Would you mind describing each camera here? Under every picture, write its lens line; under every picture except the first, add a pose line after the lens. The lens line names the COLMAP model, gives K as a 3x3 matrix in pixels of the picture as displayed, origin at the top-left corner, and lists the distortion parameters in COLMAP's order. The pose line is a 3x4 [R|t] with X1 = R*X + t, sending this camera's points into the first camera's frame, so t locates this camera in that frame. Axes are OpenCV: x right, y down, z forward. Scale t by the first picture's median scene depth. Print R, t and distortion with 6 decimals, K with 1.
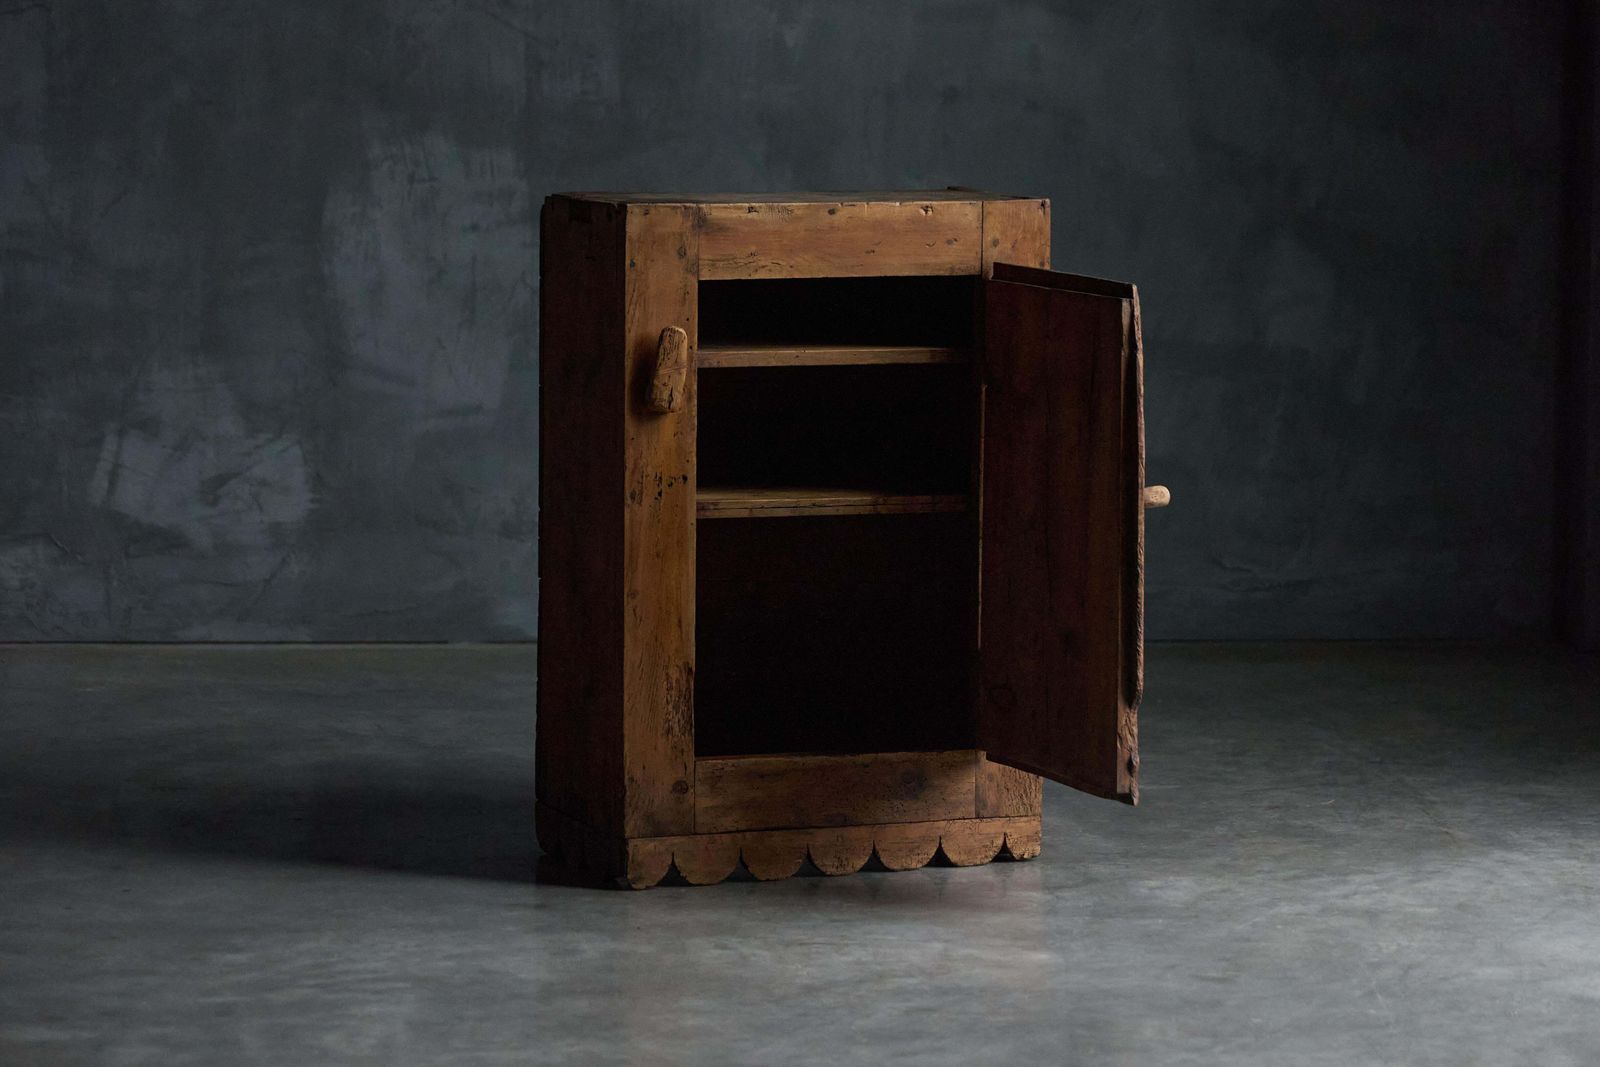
lens RADIAL K [[5100.5, 0, 802.4], [0, 5100.5, 616.0], [0, 0, 1]] dist [-0.019720, 0.169882]
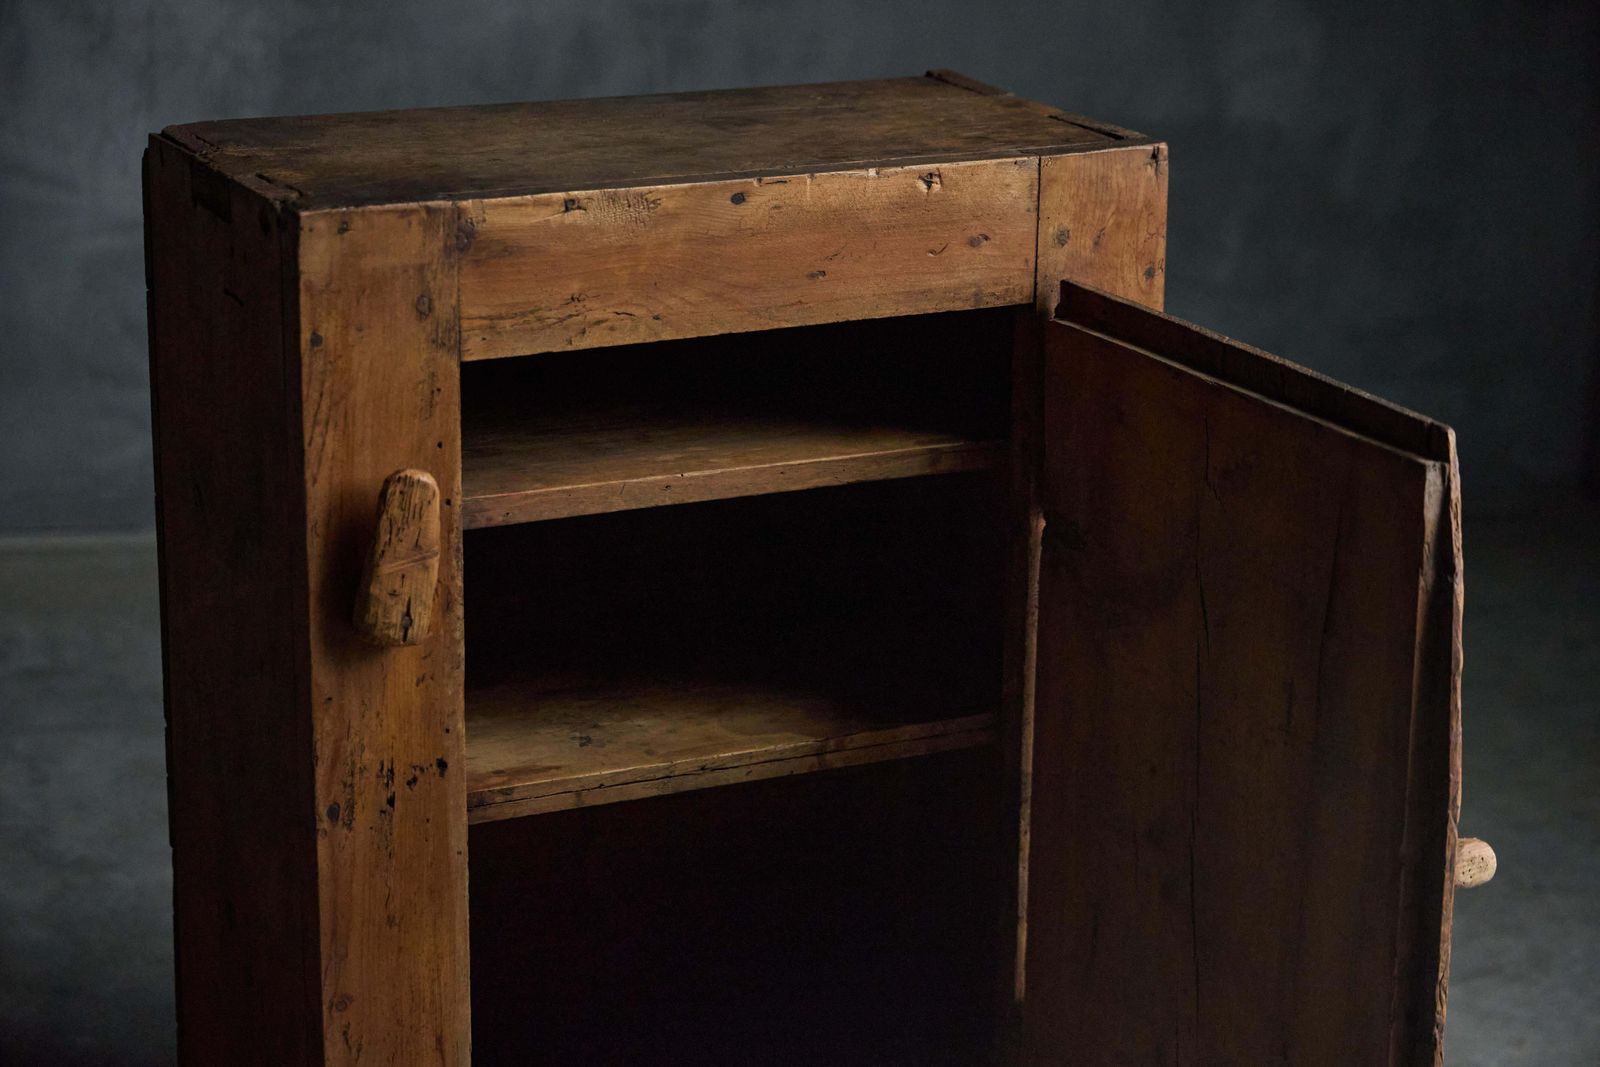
lens RADIAL K [[3359.8, 0, 800.0], [0, 3359.8, 533.5], [0, 0, 1]] dist [-0.040359, -0.101852]
pose [[0.997054, -0.019506, 0.074179, -0.012460], [0.007144, 0.986535, 0.163392, -0.100047], [-0.076367, -0.162381, 0.983769, 0.689432]]
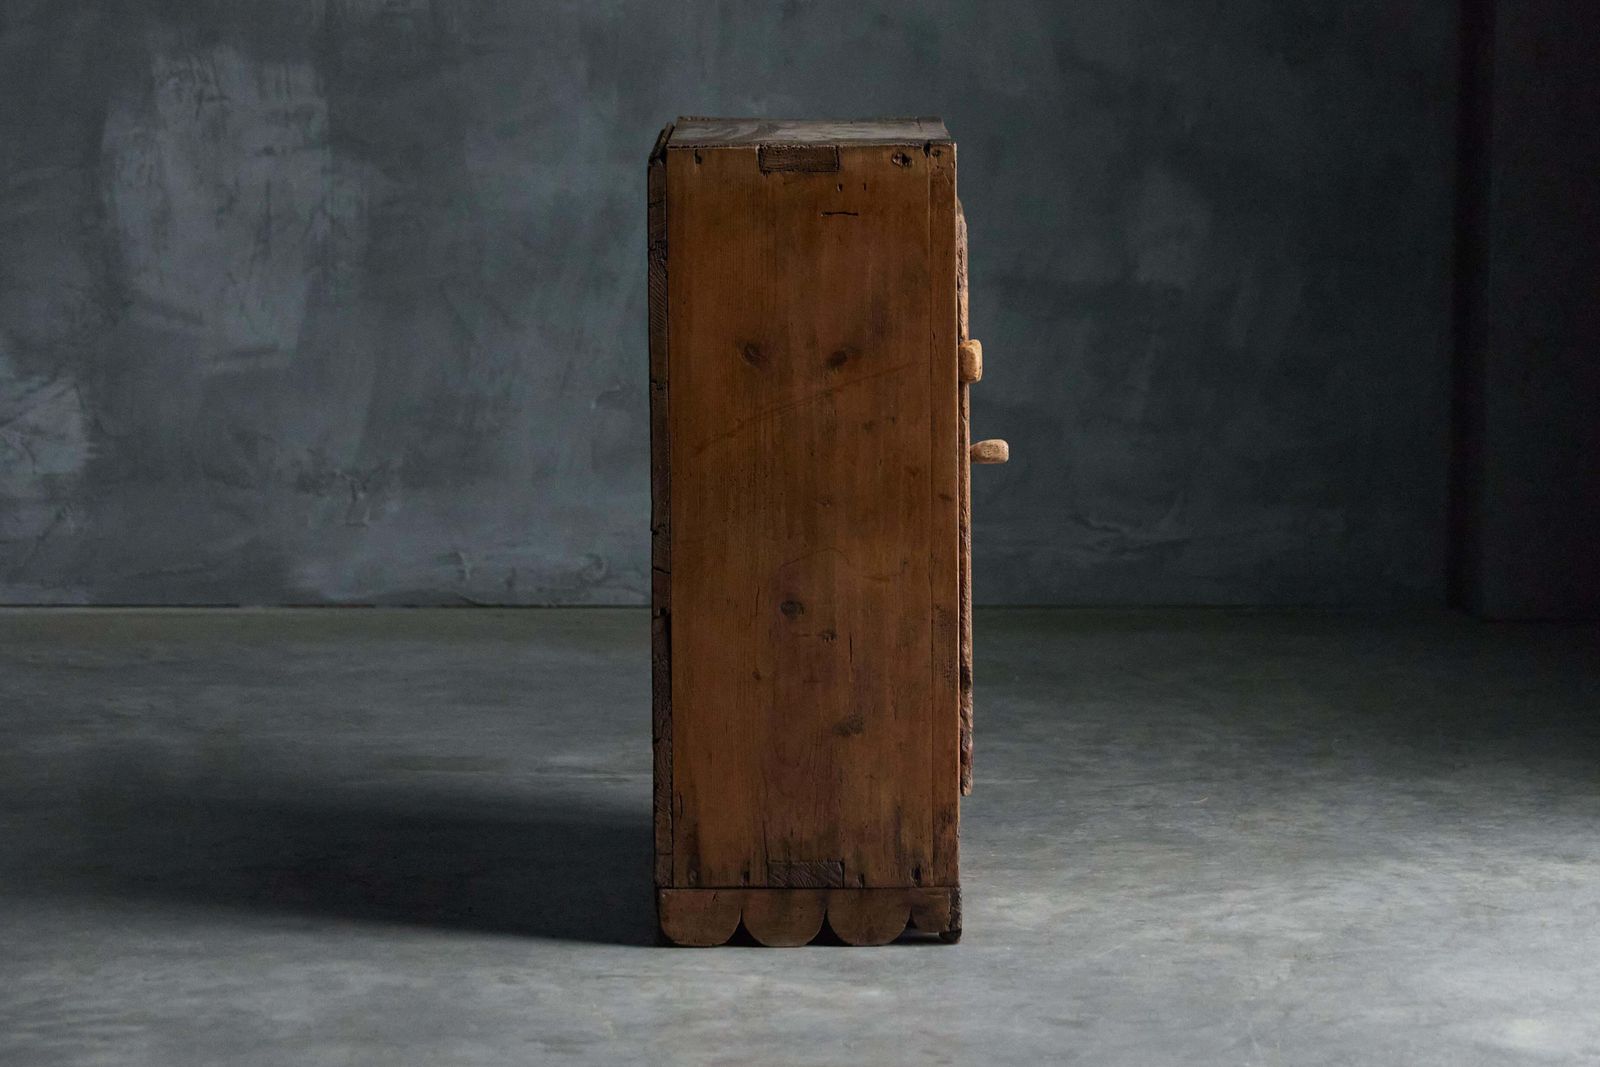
lens RADIAL K [[5115.0, 0, 800.0], [0, 5115.0, 533.5], [0, 0, 1]] dist [-0.015484, -1.238795]
pose [[0.999737, 0.003471, 0.022663, 0.013464], [-0.003493, 0.999993, 0.000903, -0.012137], [-0.022660, -0.000982, 0.999743, 0.114265]]
